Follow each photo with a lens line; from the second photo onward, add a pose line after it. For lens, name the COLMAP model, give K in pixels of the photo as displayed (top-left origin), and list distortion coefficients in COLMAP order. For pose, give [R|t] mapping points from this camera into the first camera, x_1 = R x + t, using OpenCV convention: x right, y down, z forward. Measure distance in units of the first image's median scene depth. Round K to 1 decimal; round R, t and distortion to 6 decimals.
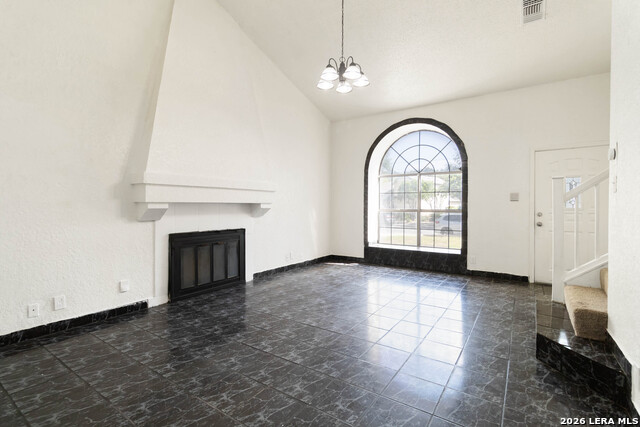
lens RADIAL K [[294.8, 0, 321.6], [0, 294.8, 206.2], [0, 0, 1]] dist [0.012763, -0.000561]
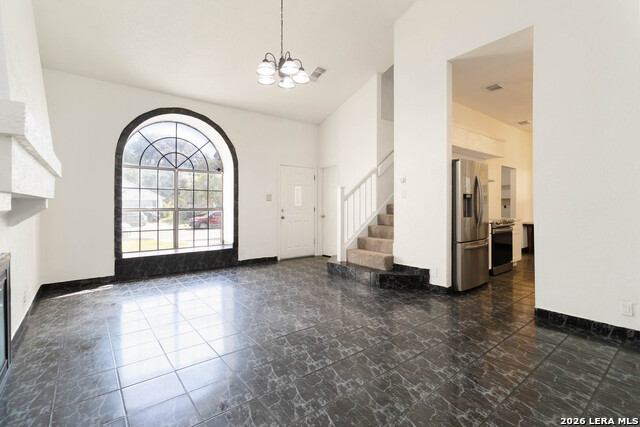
lens RADIAL K [[301.3, 0, 321.0], [0, 301.3, 203.1], [0, 0, 1]] dist [-0.000684, -0.000024]
pose [[0.299804, 0.006751, 0.953977, -0.677367], [0.001146, 0.999972, -0.007436, 0.004853], [-0.954000, 0.003322, 0.299787, 0.471793]]
